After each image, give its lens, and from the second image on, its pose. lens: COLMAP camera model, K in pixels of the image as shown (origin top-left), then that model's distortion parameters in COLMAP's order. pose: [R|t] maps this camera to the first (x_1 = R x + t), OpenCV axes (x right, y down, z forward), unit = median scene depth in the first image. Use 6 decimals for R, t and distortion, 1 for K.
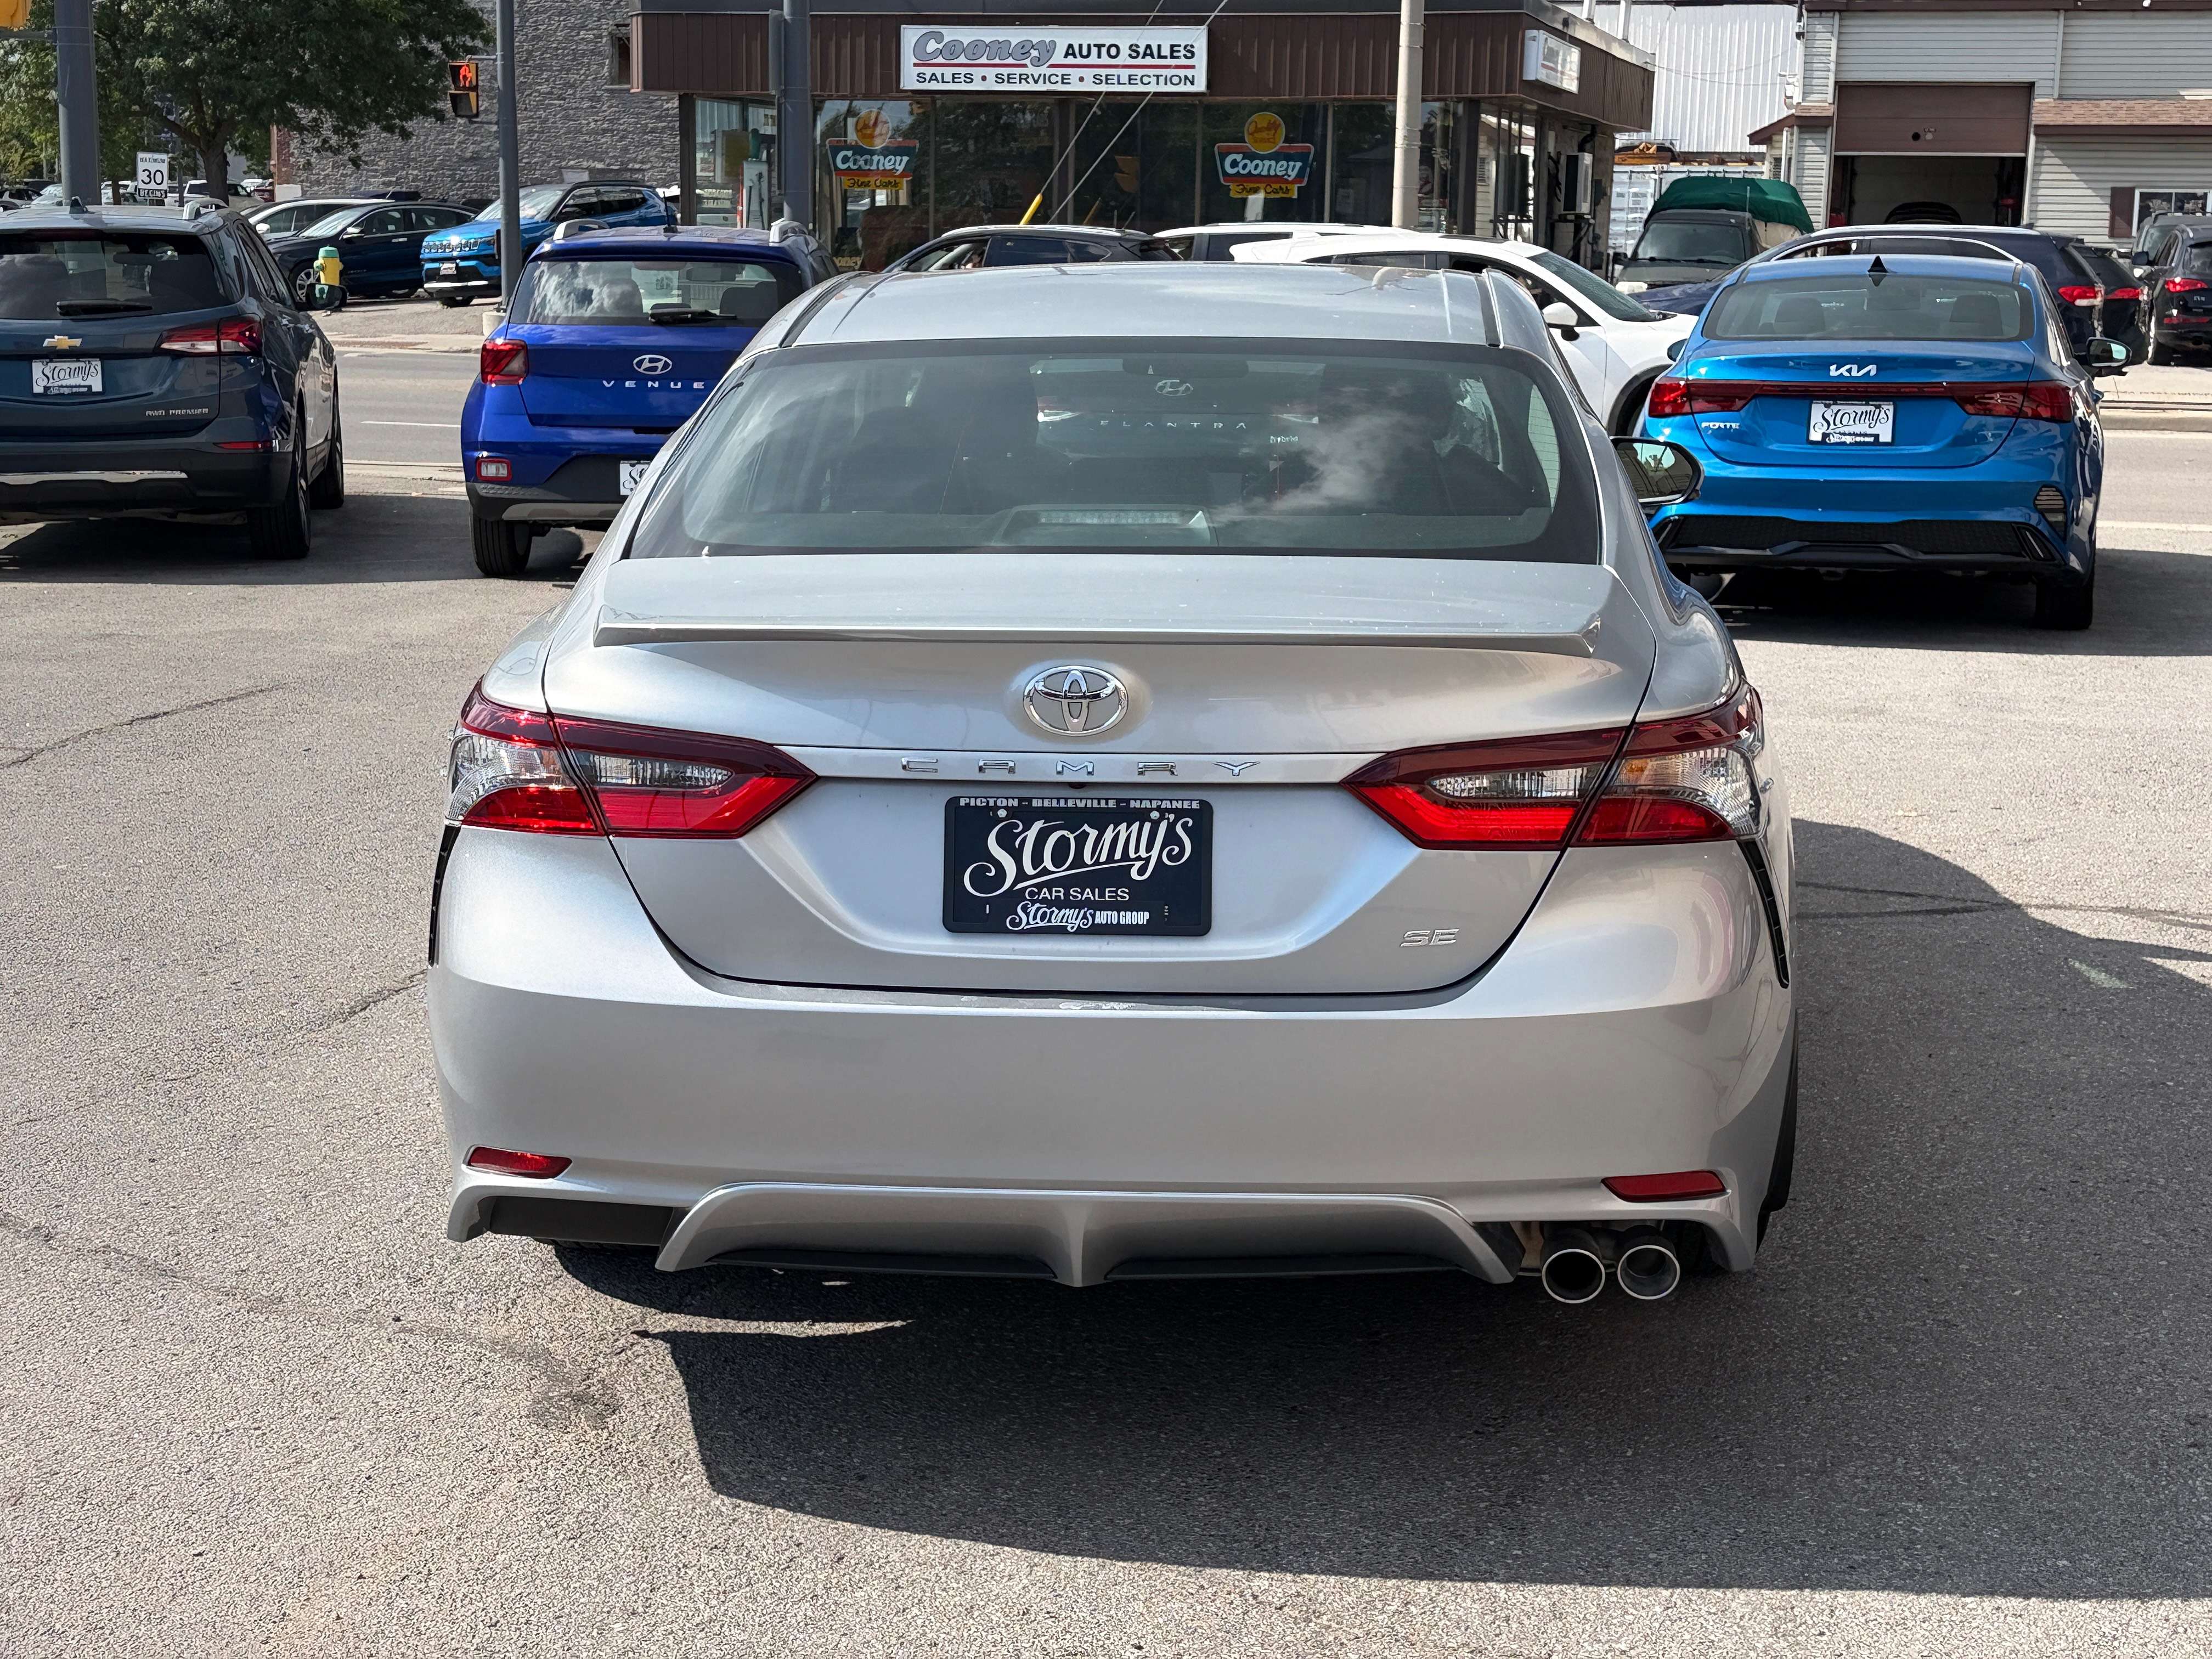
lens RADIAL K [[3024.8, 0, 1106.0], [0, 3024.8, 829.5], [0, 0, 1]] dist [0.223609, -0.725050]
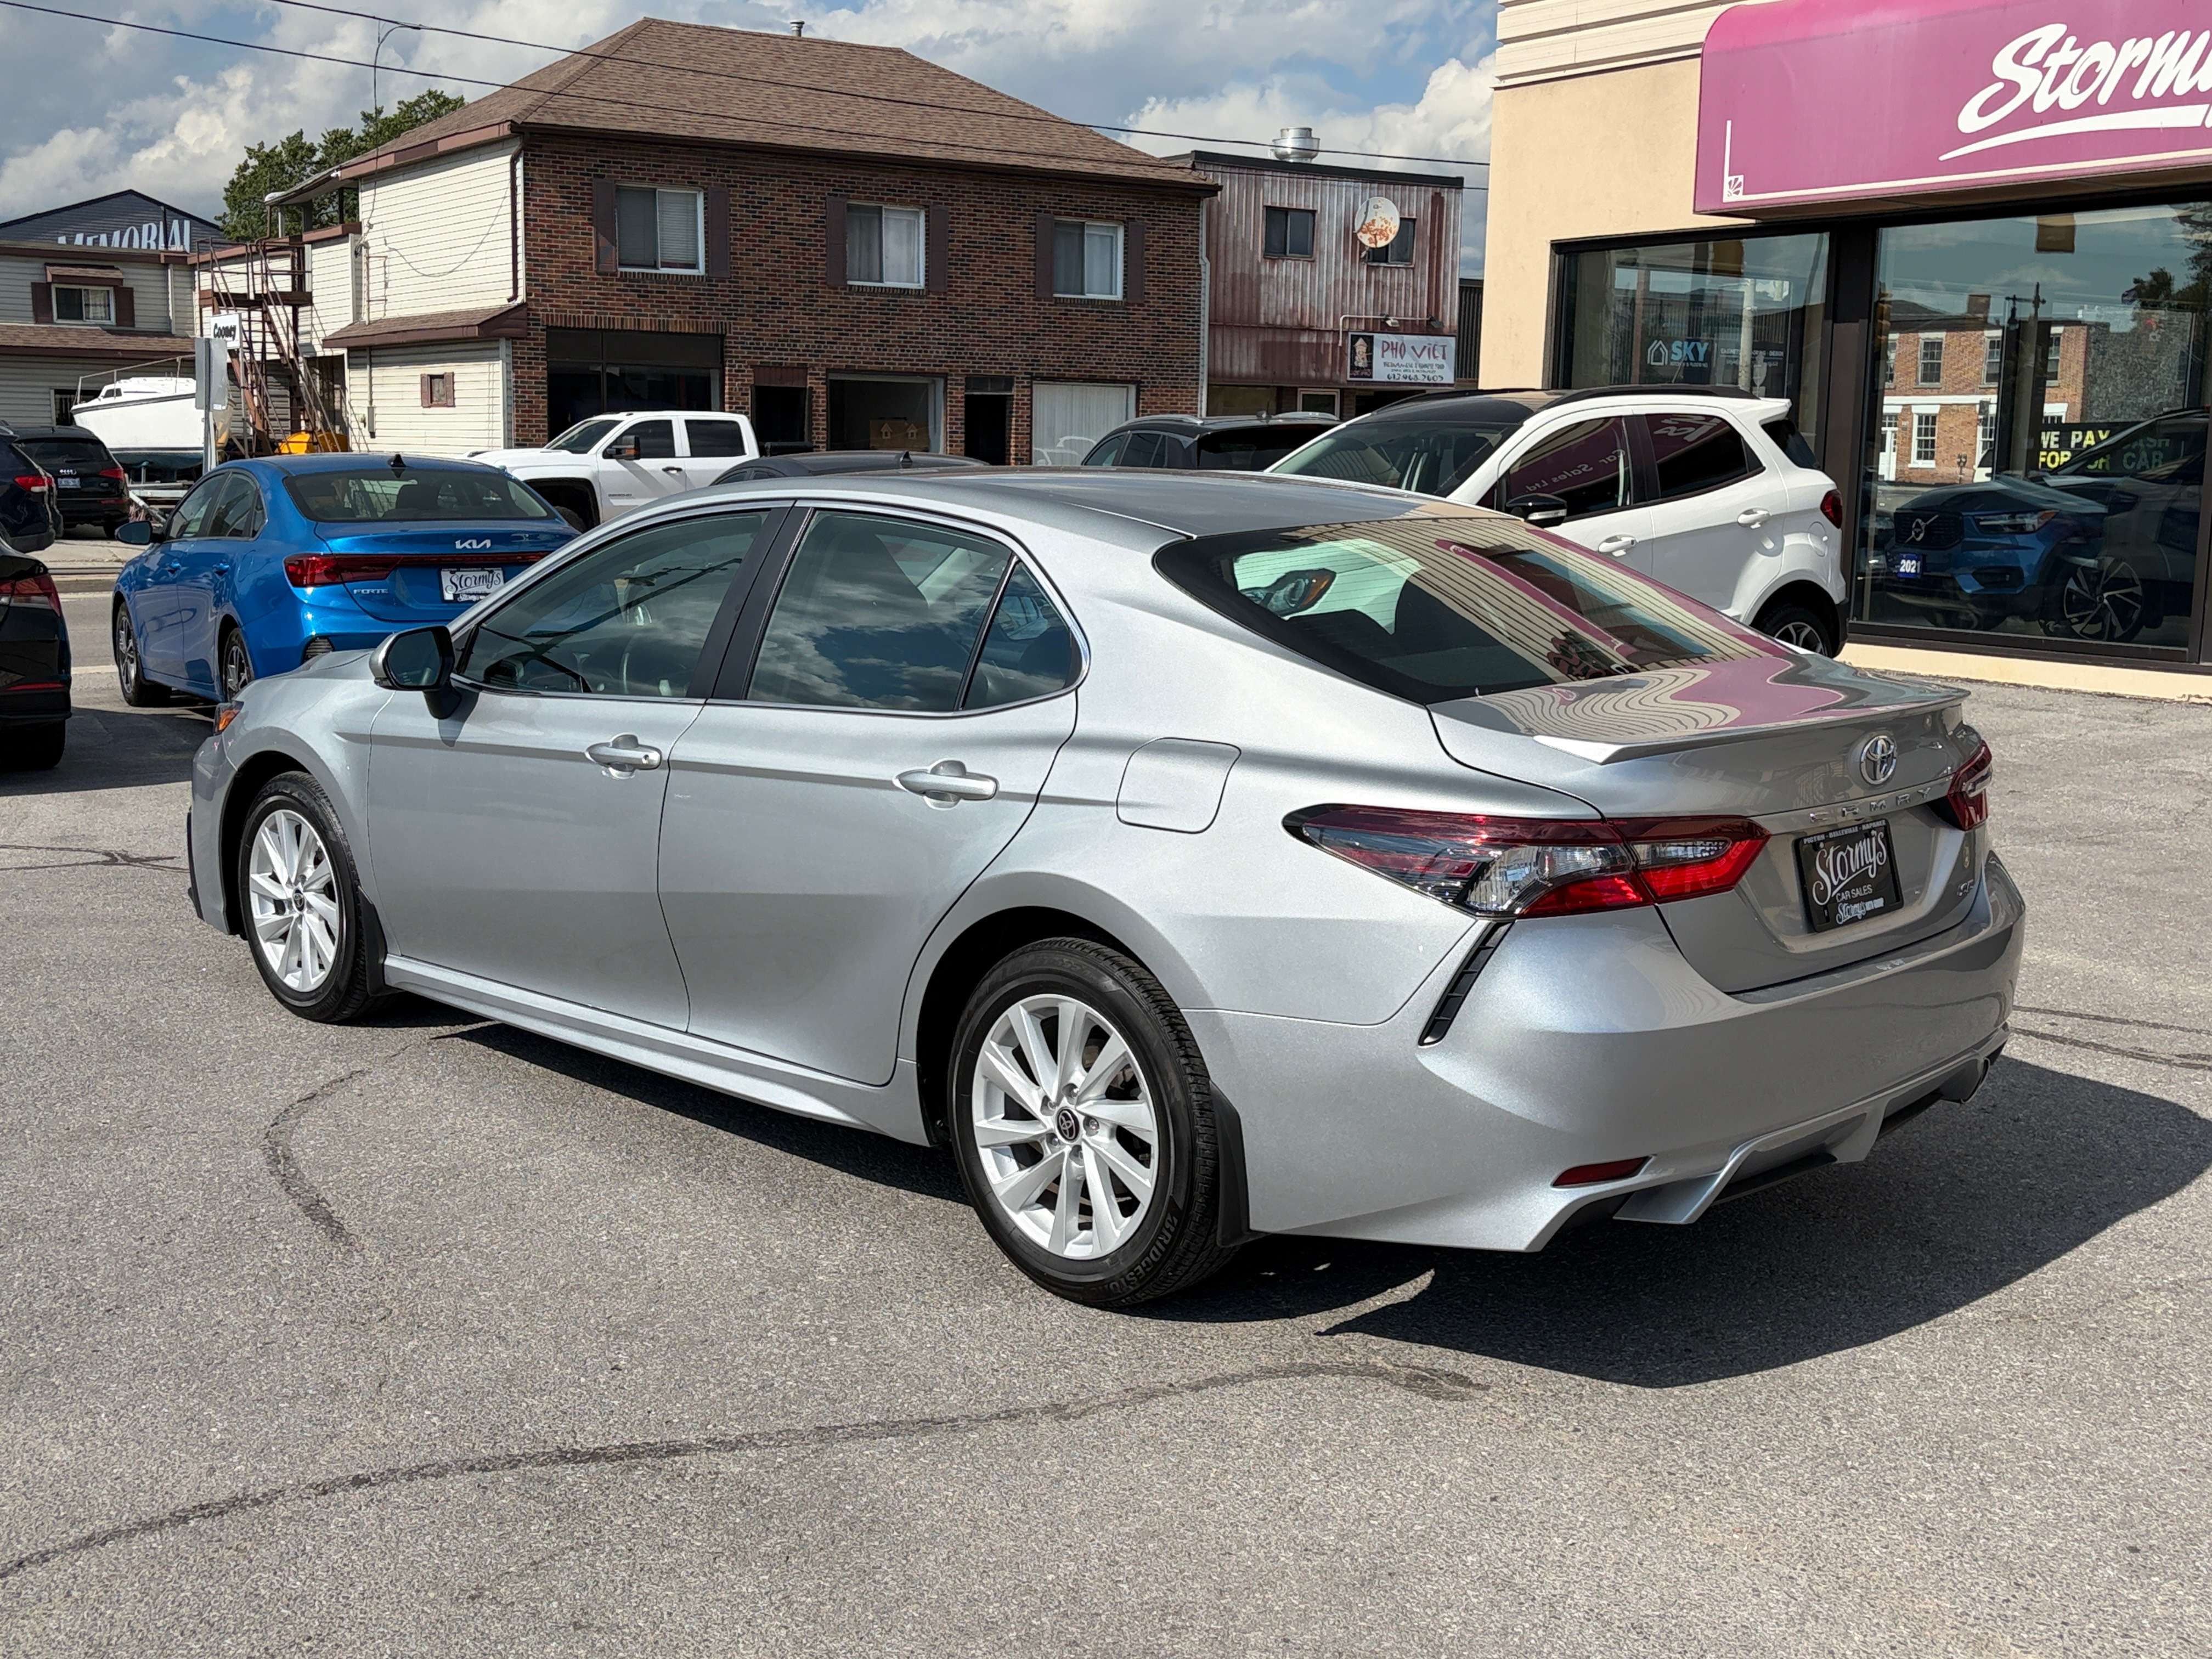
lens RADIAL K [[2357.0, 0, 1106.0], [0, 2357.0, 829.5], [0, 0, 1]] dist [0.049021, -0.015394]
pose [[0.652302, -0.123963, 0.747754, -1.025476], [0.143099, 0.988935, 0.039114, -0.098698], [-0.744328, 0.081489, 0.662823, 0.474666]]
